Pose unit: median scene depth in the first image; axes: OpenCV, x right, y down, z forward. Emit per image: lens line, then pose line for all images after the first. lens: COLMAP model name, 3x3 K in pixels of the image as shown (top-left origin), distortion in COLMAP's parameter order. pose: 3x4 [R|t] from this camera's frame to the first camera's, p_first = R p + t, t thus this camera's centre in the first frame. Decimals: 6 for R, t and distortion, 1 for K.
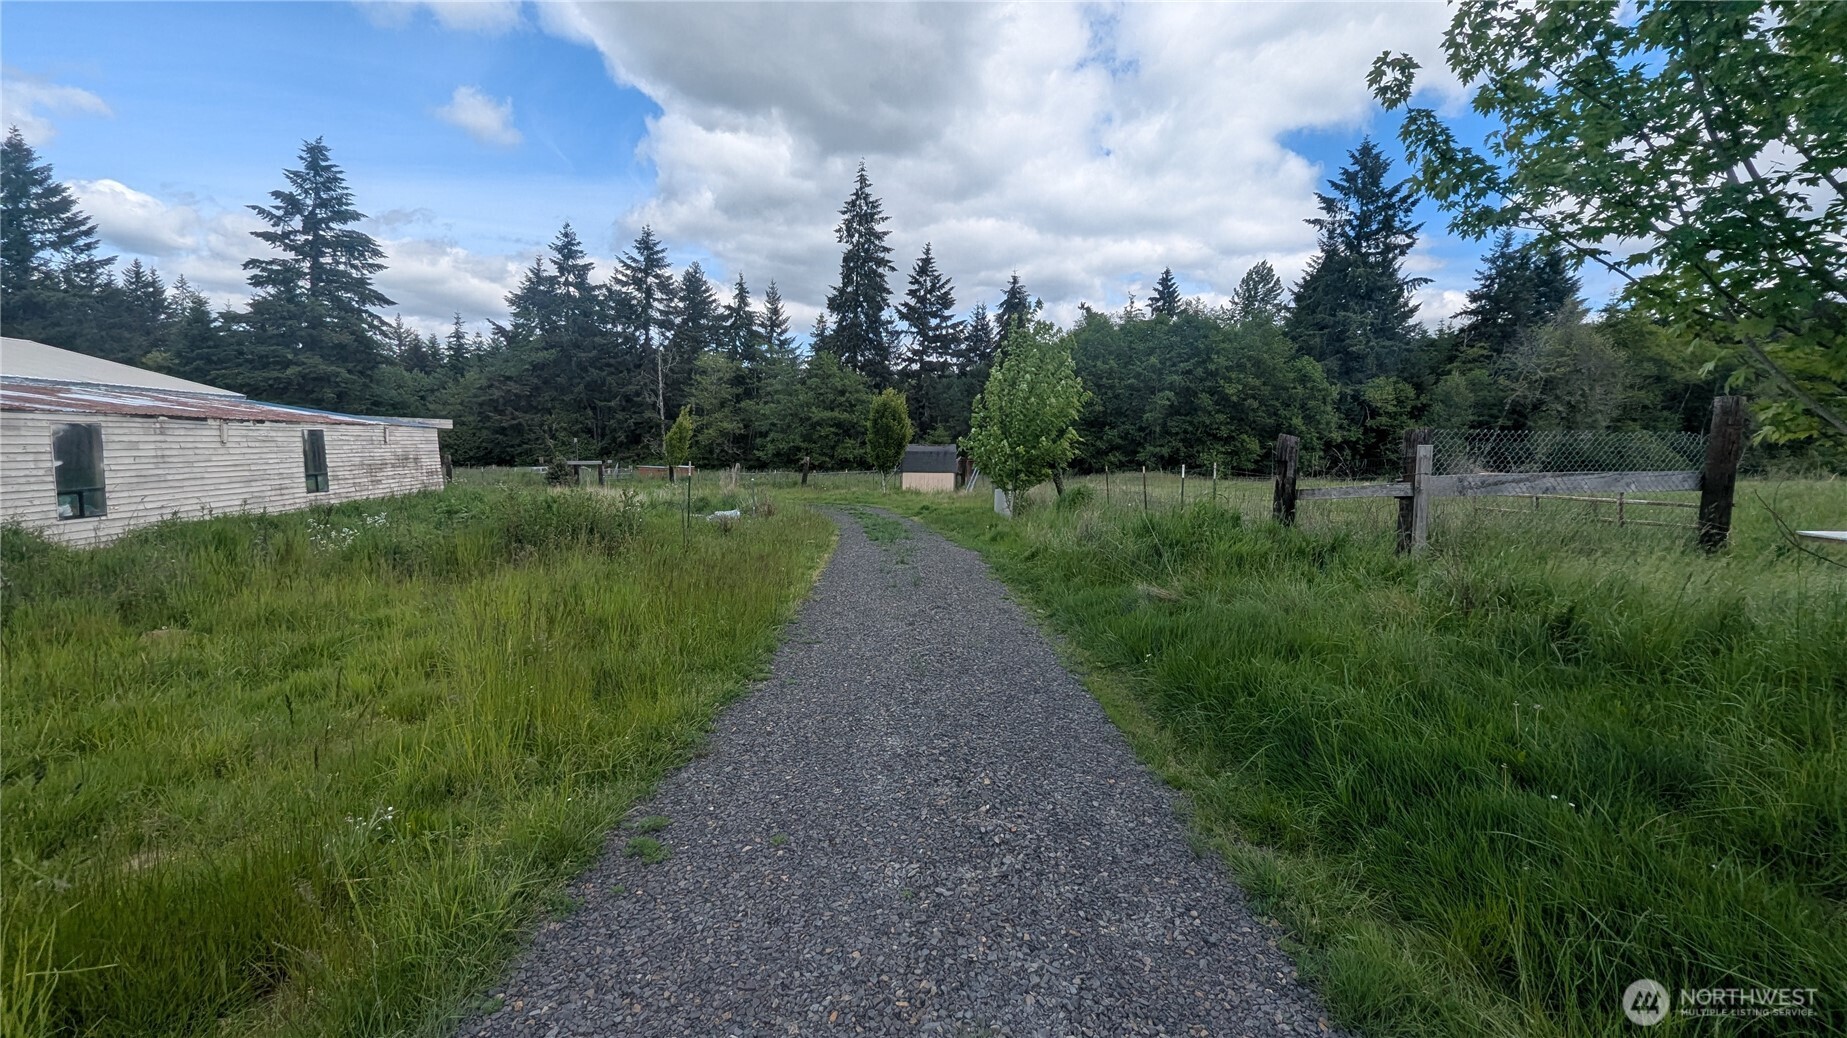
lens RADIAL K [[760.0, 0, 928.8], [0, 760.0, 518.0], [0, 0, 1]] dist [0.001077, -0.000738]
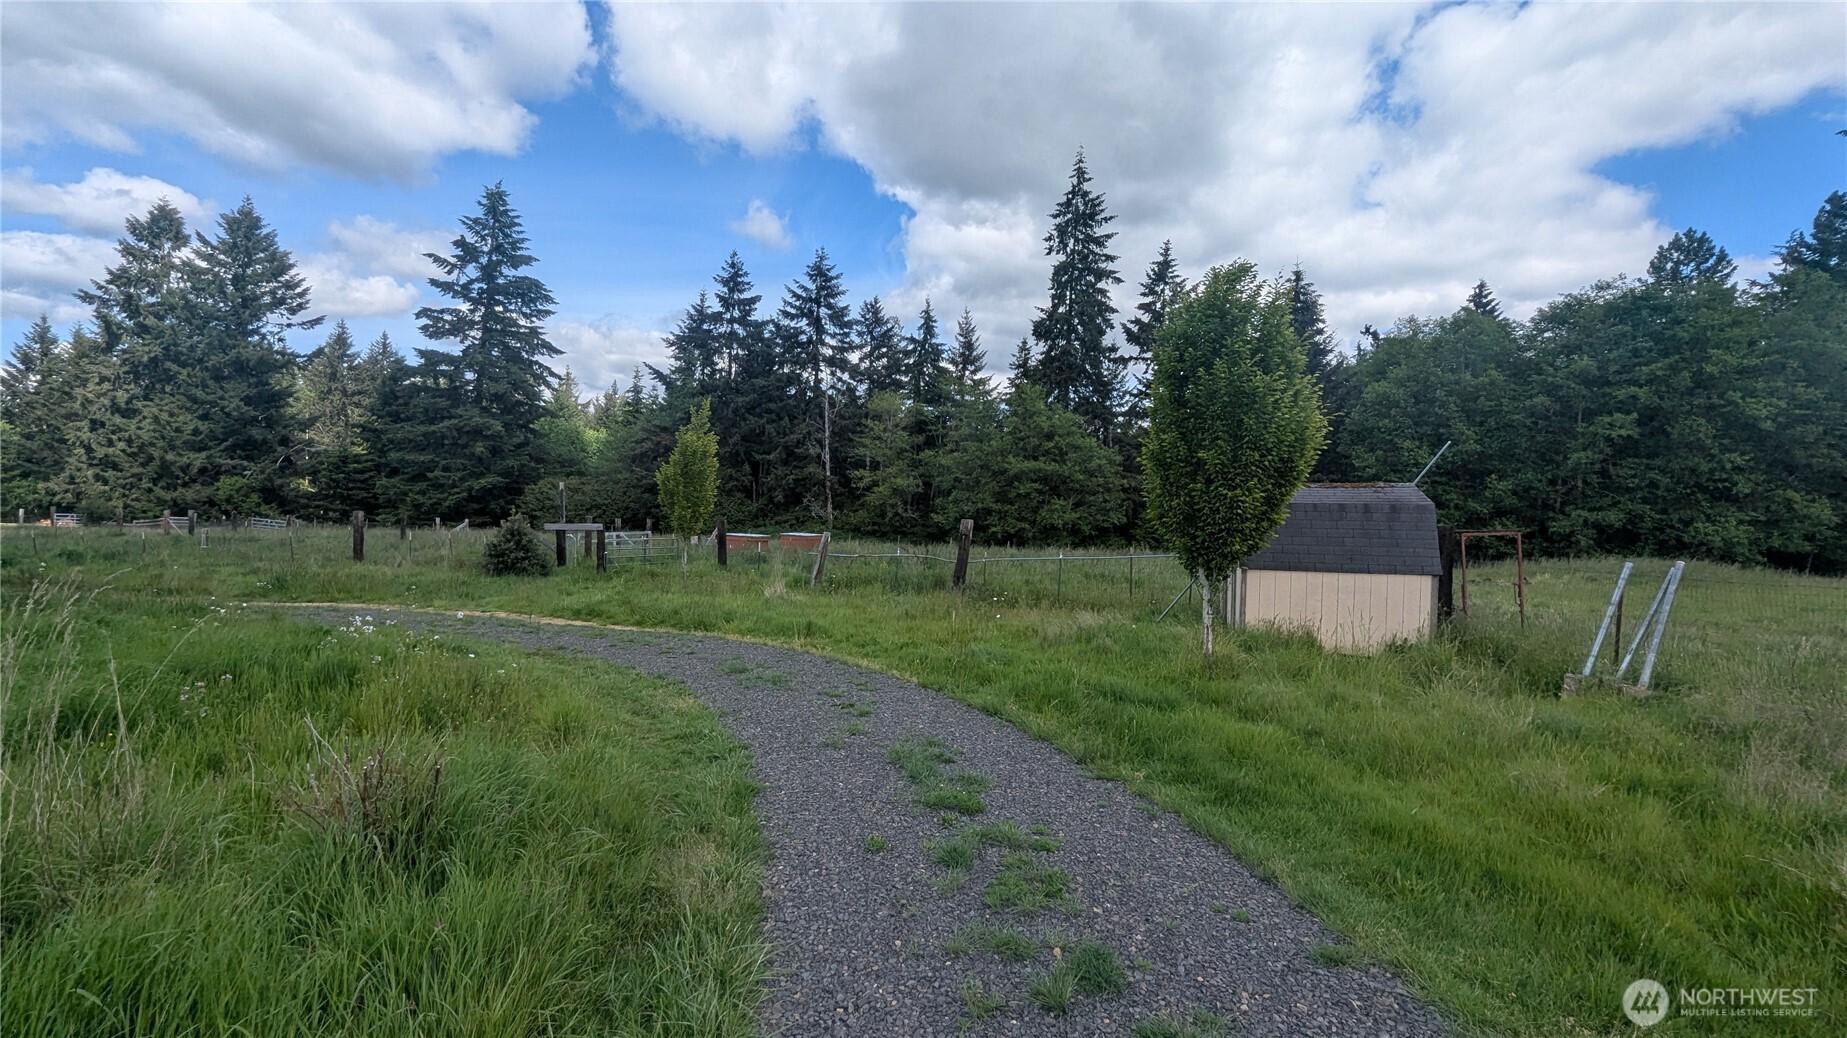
lens RADIAL K [[760.0, 0, 933.4], [0, 760.0, 518.8], [0, 0, 1]] dist [0.001077, -0.000738]
pose [[0.965809, 0.008235, -0.259125, -0.028719], [-0.030613, 0.996125, -0.082445, -0.019452], [0.257442, 0.087559, 0.962319, 0.249492]]
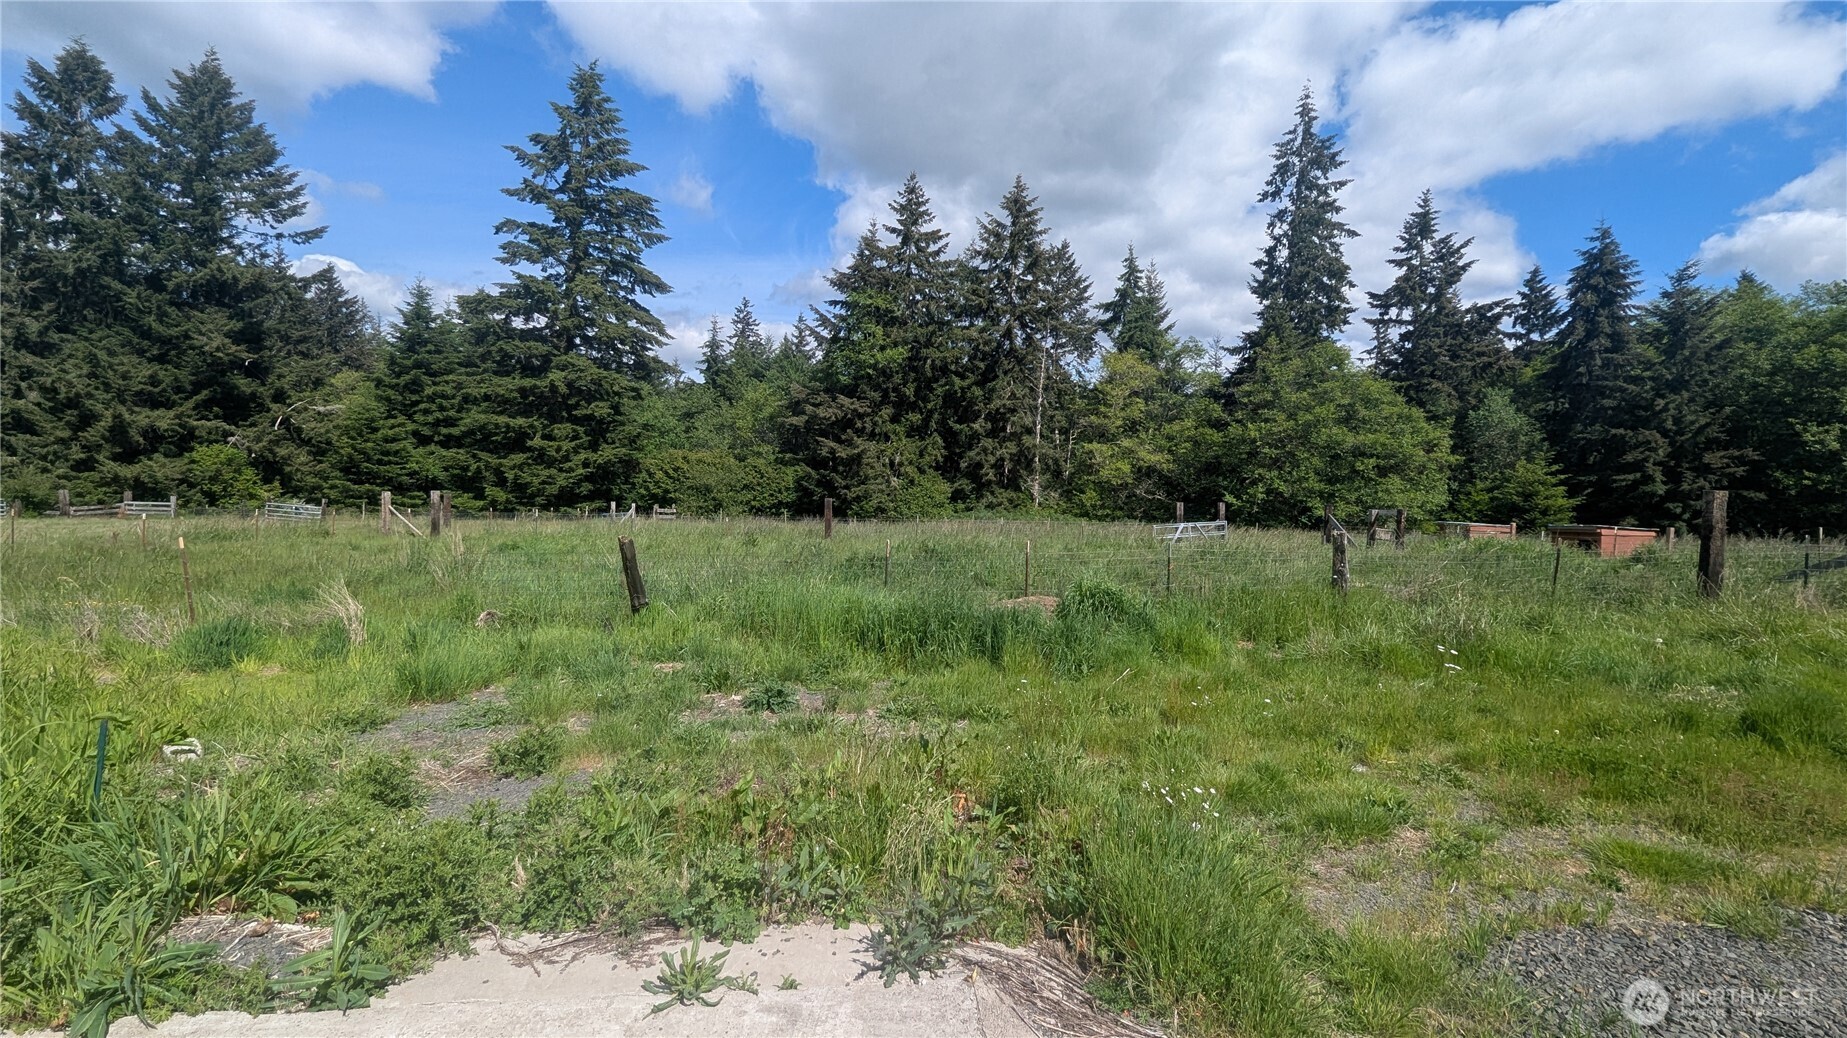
lens RADIAL K [[760.0, 0, 930.3], [0, 760.0, 513.7], [0, 0, 1]] dist [0.001077, -0.000738]
pose [[0.995977, 0.006041, -0.089404, -0.393996], [-0.012283, 0.997511, -0.069434, -0.023725], [0.088762, 0.070252, 0.993572, 0.321300]]
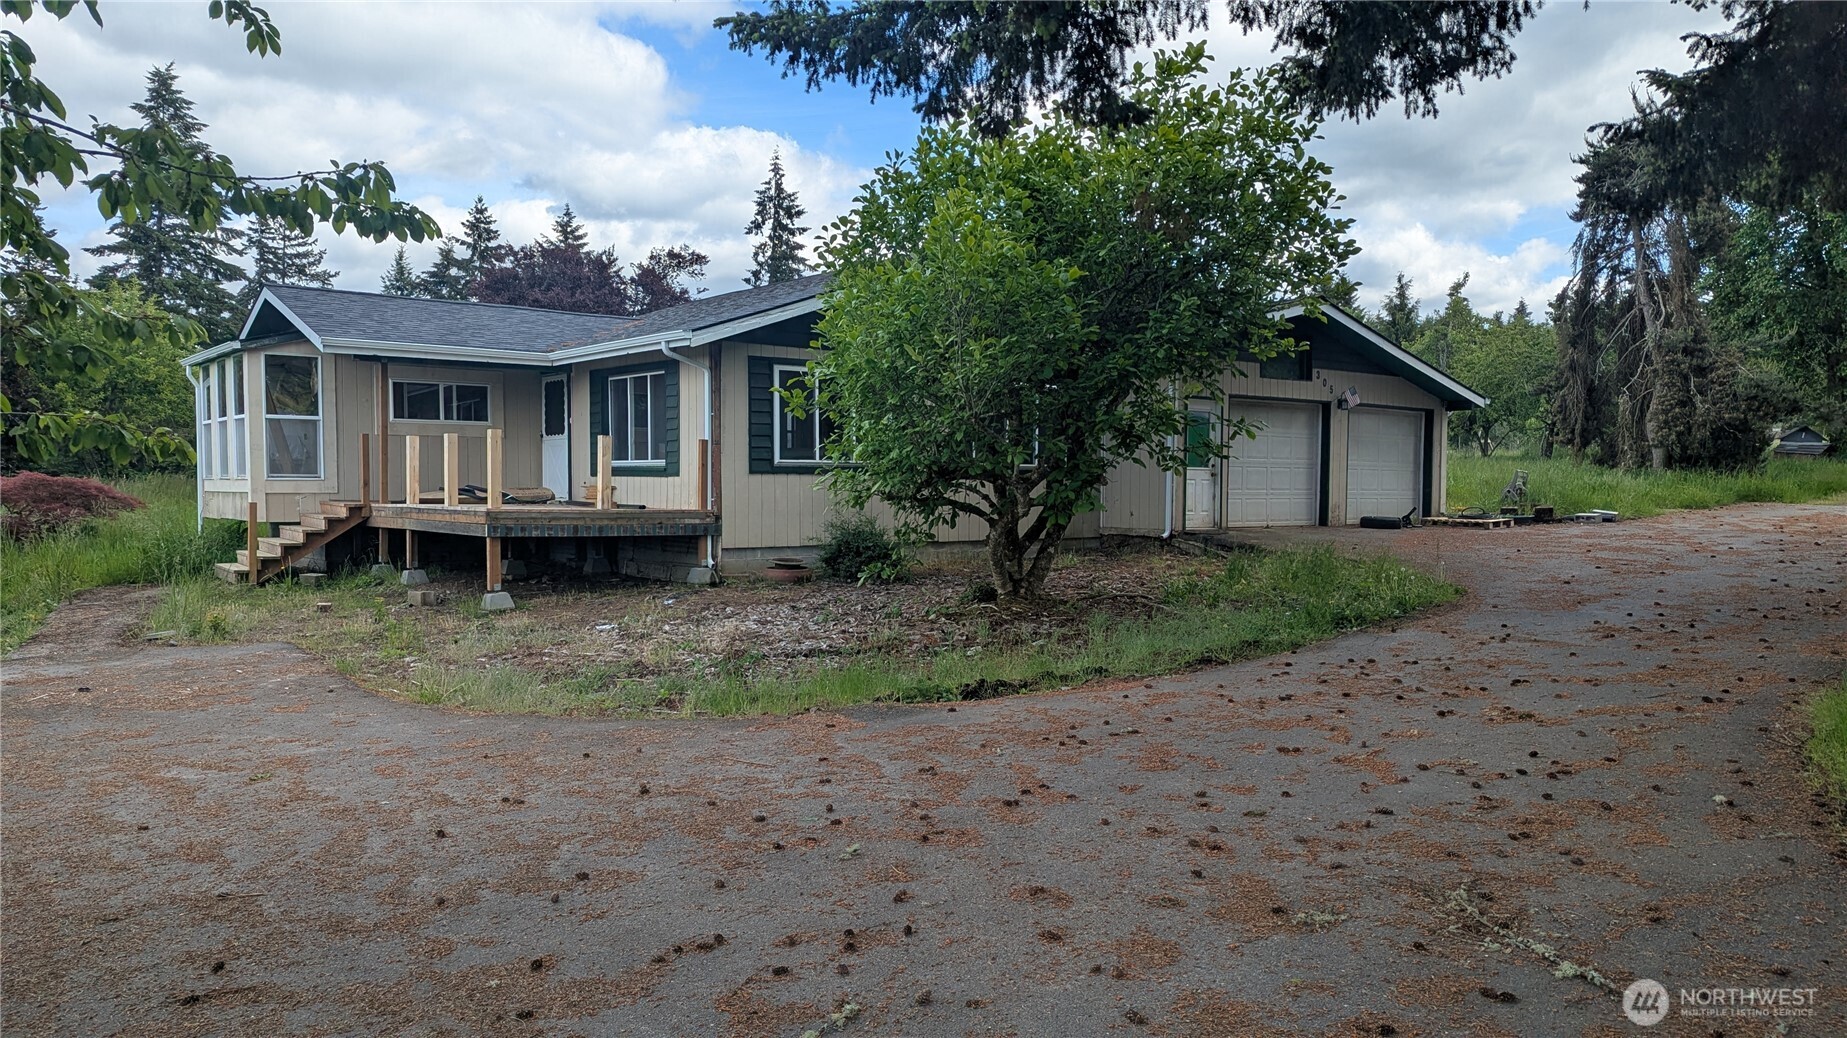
lens RADIAL K [[1313.4, 0, 928.2], [0, 1313.4, 527.6], [0, 0, 1]] dist [0.059362, -0.029753]
pose [[0.870810, -0.042889, 0.489745, -0.768577], [0.075437, 0.996047, -0.046906, 0.071010], [-0.485797, 0.077791, 0.870603, -0.449580]]
